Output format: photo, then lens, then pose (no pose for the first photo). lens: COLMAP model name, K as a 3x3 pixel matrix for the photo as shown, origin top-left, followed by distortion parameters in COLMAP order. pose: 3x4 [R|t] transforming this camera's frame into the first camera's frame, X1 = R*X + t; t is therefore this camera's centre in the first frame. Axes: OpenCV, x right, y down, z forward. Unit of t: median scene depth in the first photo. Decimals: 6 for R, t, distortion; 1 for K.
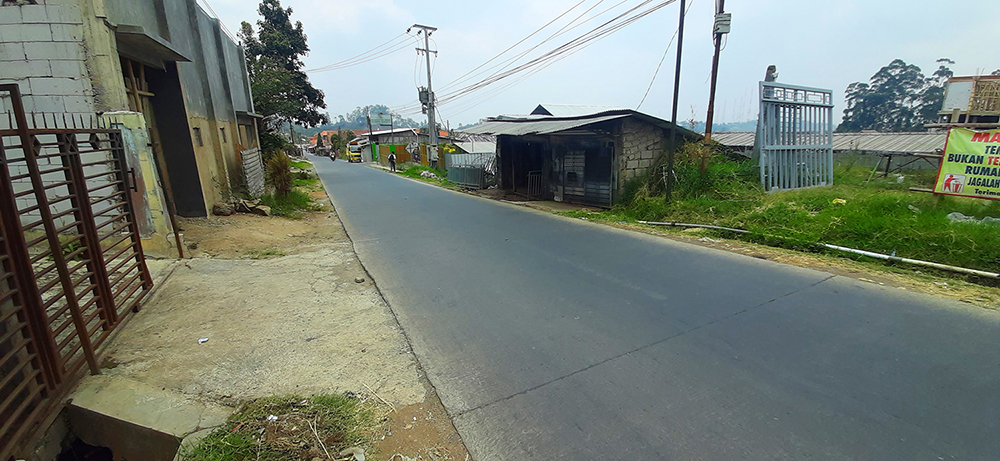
lens RADIAL K [[390.4, 0, 507.4], [0, 390.4, 243.4], [0, 0, 1]] dist [0.010898, -0.011397]
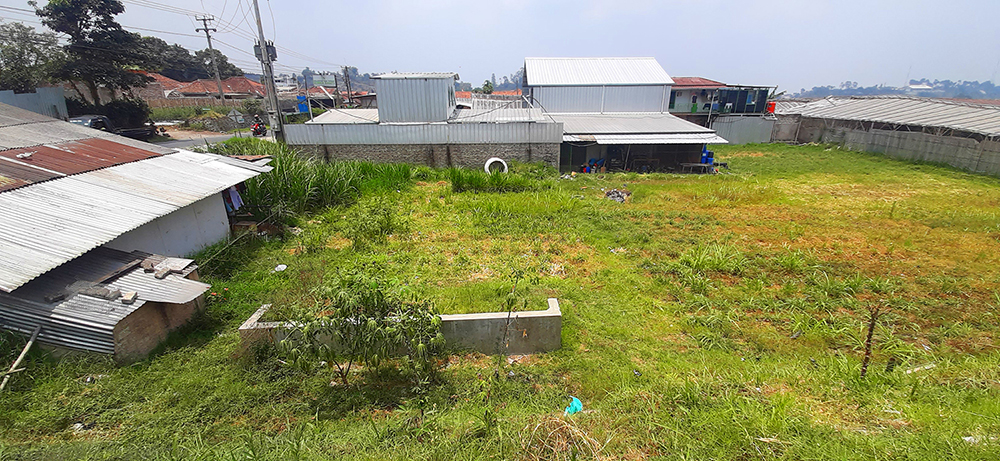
lens RADIAL K [[390.4, 0, 505.5], [0, 390.4, 234.9], [0, 0, 1]] dist [0.010898, -0.011397]
pose [[0.915633, 0.140600, -0.376627, 1.447277], [-0.113530, 0.989148, 0.093256, -0.293188], [0.385652, -0.042630, 0.921659, 0.962485]]
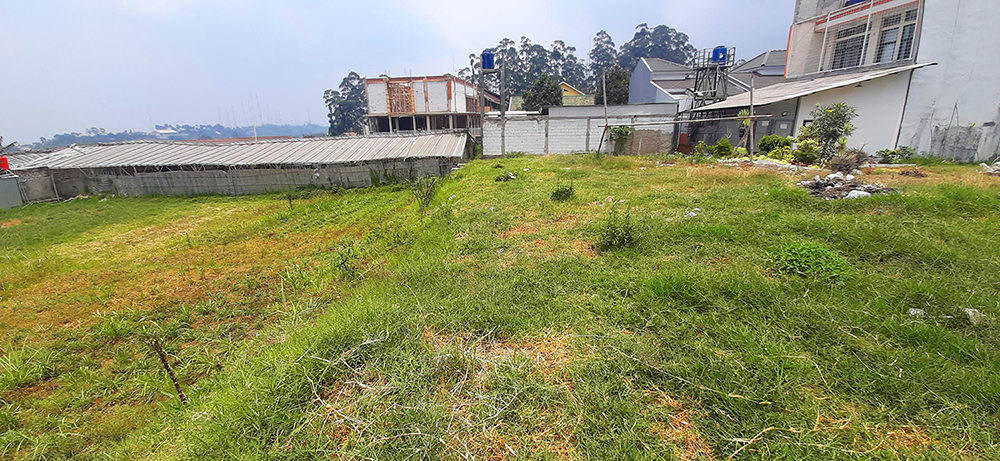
lens RADIAL K [[390.4, 0, 507.4], [0, 390.4, 234.3], [0, 0, 1]] dist [0.010898, -0.011397]
pose [[0.480289, -0.239055, 0.843905, 1.483387], [0.264555, 0.956816, 0.120474, -0.287345], [-0.836262, 0.165397, 0.522791, 0.936048]]
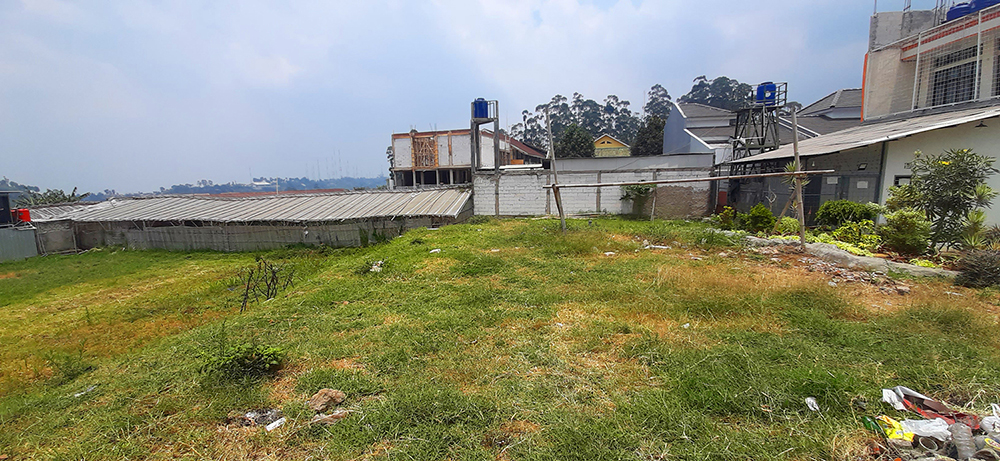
lens RADIAL K [[390.4, 0, 507.4], [0, 390.4, 235.7], [0, 0, 1]] dist [0.010898, -0.011397]
pose [[0.603286, -0.122192, 0.788109, 1.980512], [0.243468, 0.969237, -0.036096, -0.281969], [-0.759454, 0.213655, 0.614477, 0.872060]]
